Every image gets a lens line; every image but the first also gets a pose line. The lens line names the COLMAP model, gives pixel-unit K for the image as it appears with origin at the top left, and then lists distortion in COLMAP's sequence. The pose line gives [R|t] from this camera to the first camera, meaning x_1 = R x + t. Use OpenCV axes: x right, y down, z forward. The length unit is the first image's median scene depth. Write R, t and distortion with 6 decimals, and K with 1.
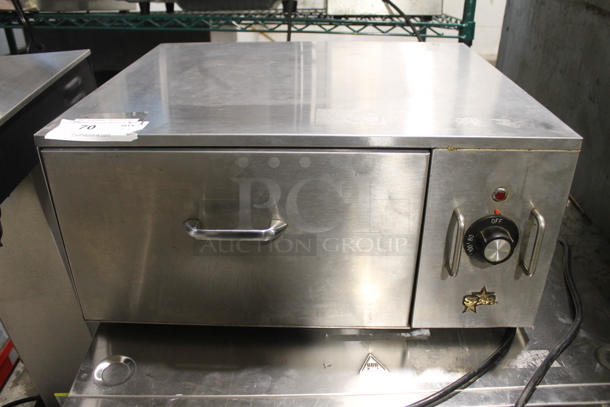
lens RADIAL K [[523.5, 0, 305.0], [0, 523.5, 203.5], [0, 0, 1]] dist [-0.151601, 0.145327]
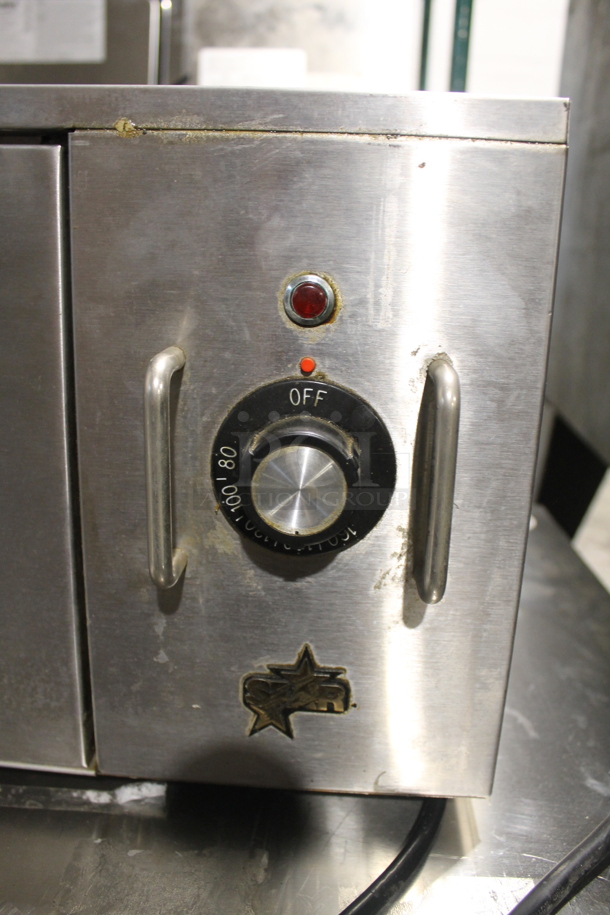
lens RADIAL K [[785.3, 0, 305.0], [0, 785.3, 457.5], [0, 0, 1]] dist [-0.151601, 0.145327]
pose [[0.998659, 0.050996, -0.008973, 0.354286], [-0.051751, 0.977238, -0.205737, 0.150528], [-0.001723, 0.205926, 0.978566, 0.532181]]
